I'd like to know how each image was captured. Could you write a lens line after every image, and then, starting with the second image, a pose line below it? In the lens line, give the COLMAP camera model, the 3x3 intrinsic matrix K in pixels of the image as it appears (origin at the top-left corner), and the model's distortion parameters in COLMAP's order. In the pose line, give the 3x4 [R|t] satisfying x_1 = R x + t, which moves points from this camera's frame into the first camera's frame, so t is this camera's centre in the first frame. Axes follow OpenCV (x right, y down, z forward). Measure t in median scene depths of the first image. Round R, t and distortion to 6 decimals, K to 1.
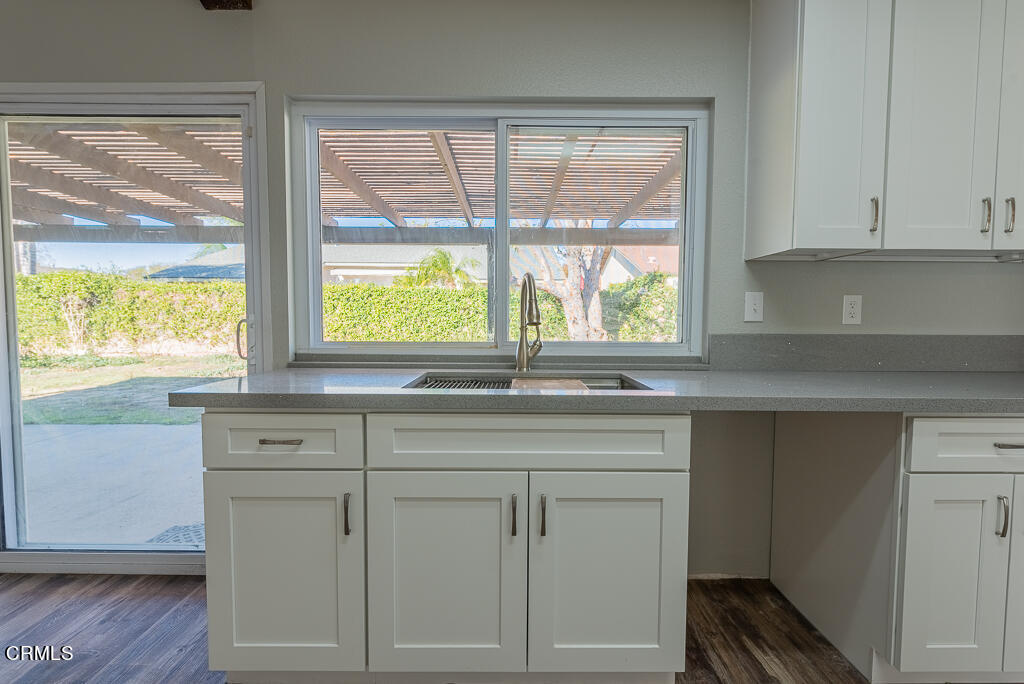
lens RADIAL K [[446.9, 0, 512.0], [0, 446.9, 342.0], [0, 0, 1]] dist [-0.001774, -0.000457]
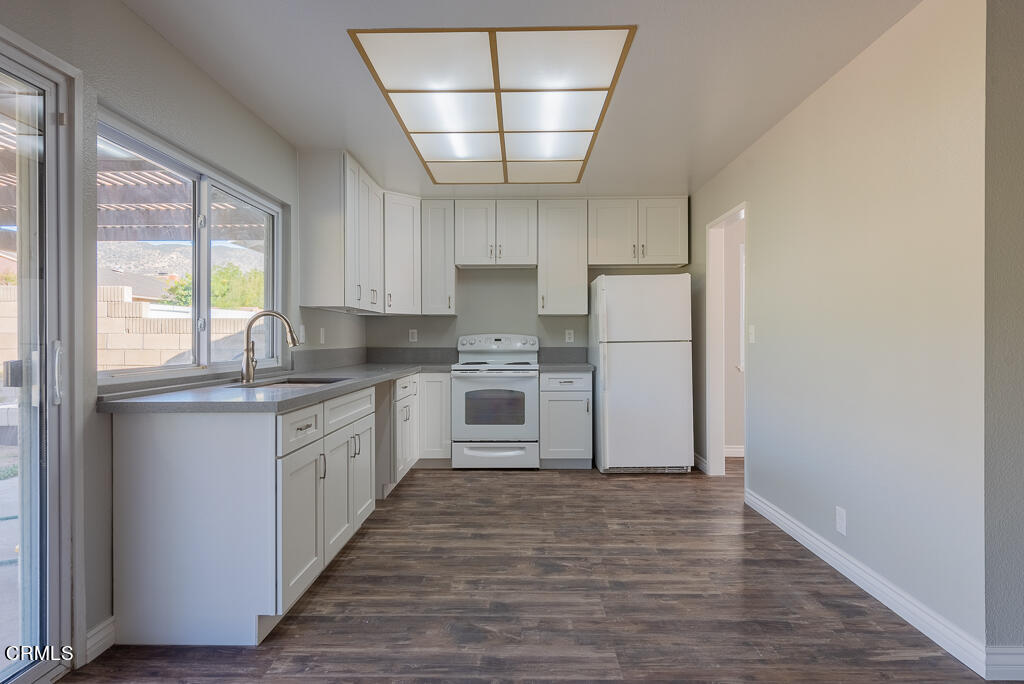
lens RADIAL K [[588.6, 0, 512.0], [0, 588.6, 342.0], [0, 0, 1]] dist [0.003271, 0.000458]
pose [[0.022110, -0.009465, 0.999711, -1.729455], [0.052514, 0.998586, 0.008293, -0.027363], [-0.998375, 0.052316, 0.022576, 0.180125]]
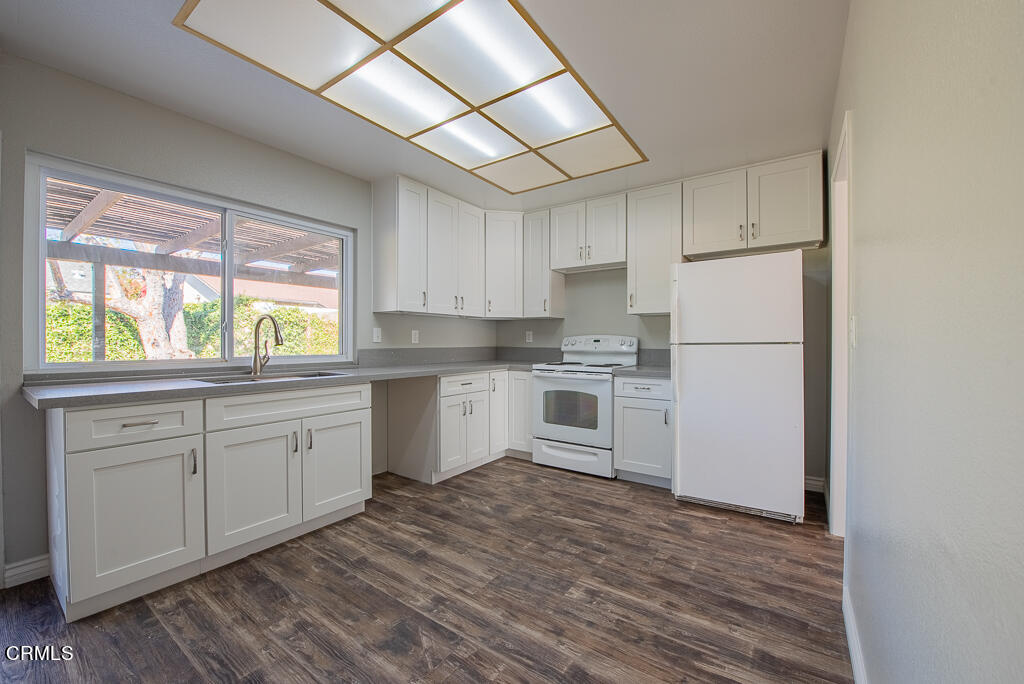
lens RADIAL K [[406.8, 0, 512.0], [0, 406.8, 342.0], [0, 0, 1]] dist [-0.022591, -0.000130]
pose [[0.582517, -0.006011, 0.812796, -0.624028], [0.042681, 0.998819, -0.023202, 0.021535], [-0.811697, 0.048206, 0.582086, -0.586692]]
